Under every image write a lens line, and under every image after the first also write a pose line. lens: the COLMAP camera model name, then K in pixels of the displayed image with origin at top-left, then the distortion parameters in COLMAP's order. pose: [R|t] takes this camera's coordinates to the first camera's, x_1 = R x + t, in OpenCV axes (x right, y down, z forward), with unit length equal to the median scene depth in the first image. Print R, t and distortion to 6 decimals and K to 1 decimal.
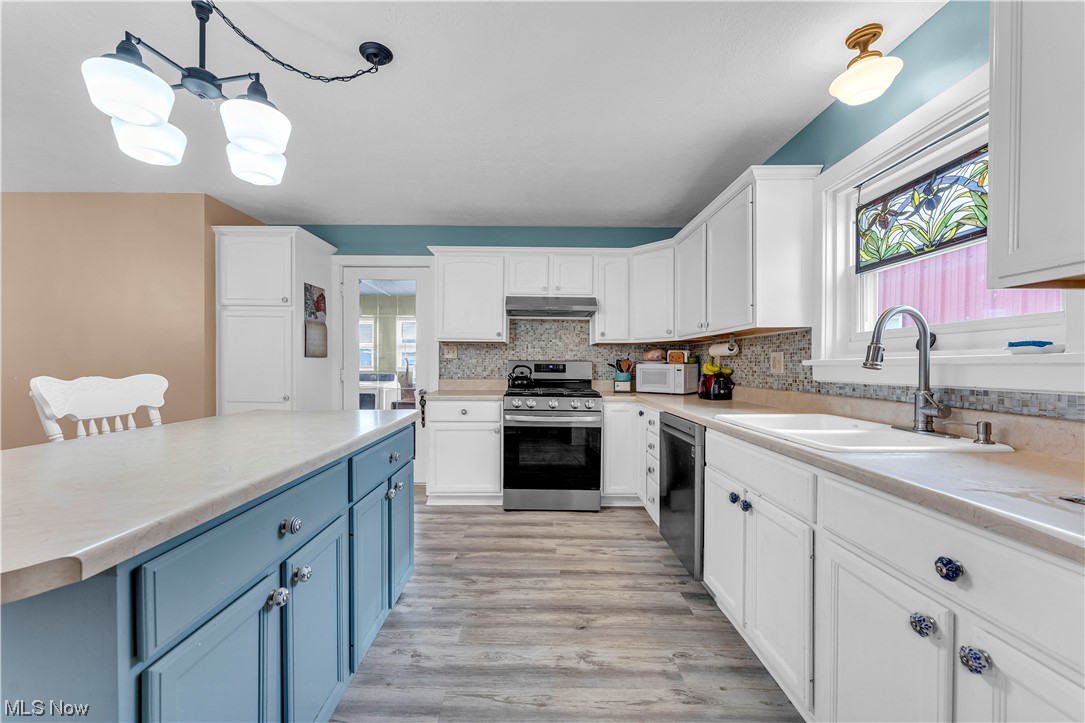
lens RADIAL K [[442.7, 0, 537.5], [0, 442.7, 369.4], [0, 0, 1]] dist [0.000397, -0.000399]
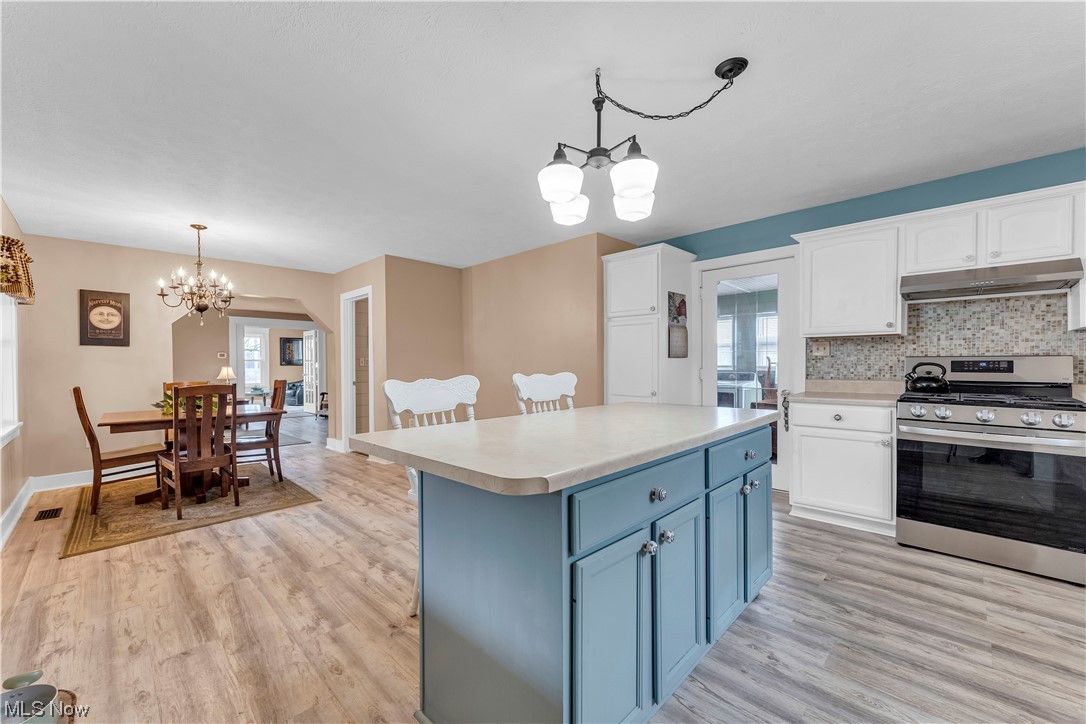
lens RADIAL K [[443.1, 0, 538.4], [0, 443.1, 369.6], [0, 0, 1]] dist [0.000397, -0.000399]
pose [[0.718656, 0.000511, -0.695365, 0.030050], [0.001291, 0.999997, 0.002069, -0.000139], [0.695364, -0.002385, 0.718653, -0.059449]]
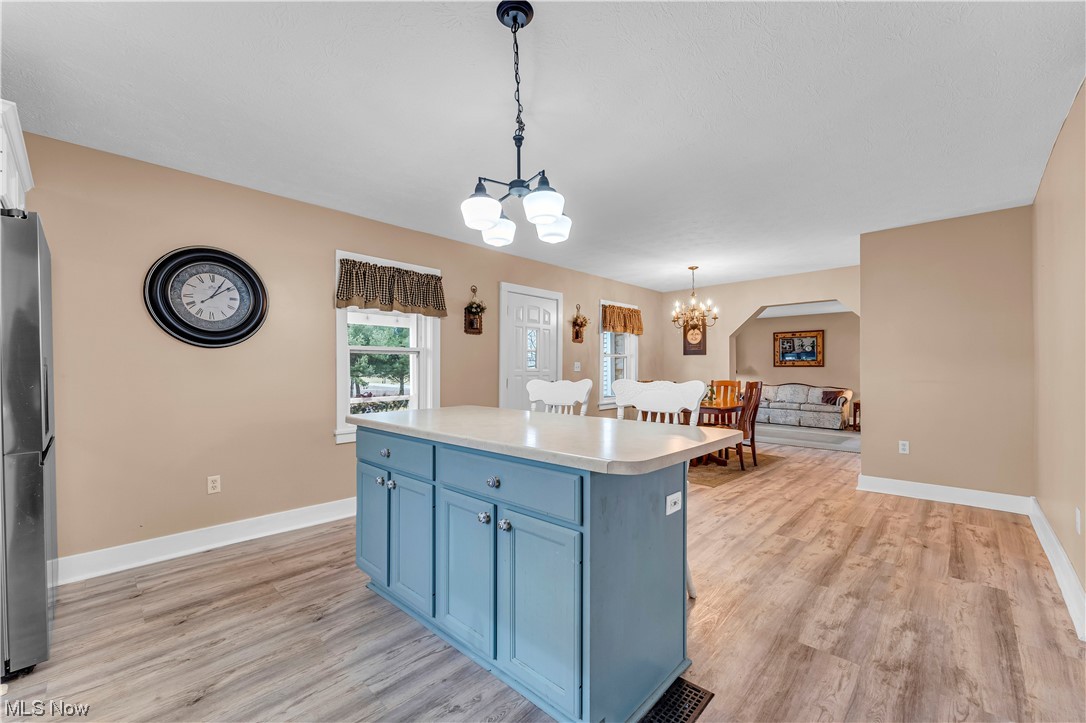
lens RADIAL K [[443.1, 0, 532.9], [0, 443.1, 363.5], [0, 0, 1]] dist [0.000397, -0.000399]
pose [[-0.700214, -0.007908, -0.713889, 0.204246], [-0.007815, 0.999964, -0.003412, -0.027661], [0.713890, 0.003190, -0.700250, 1.419666]]
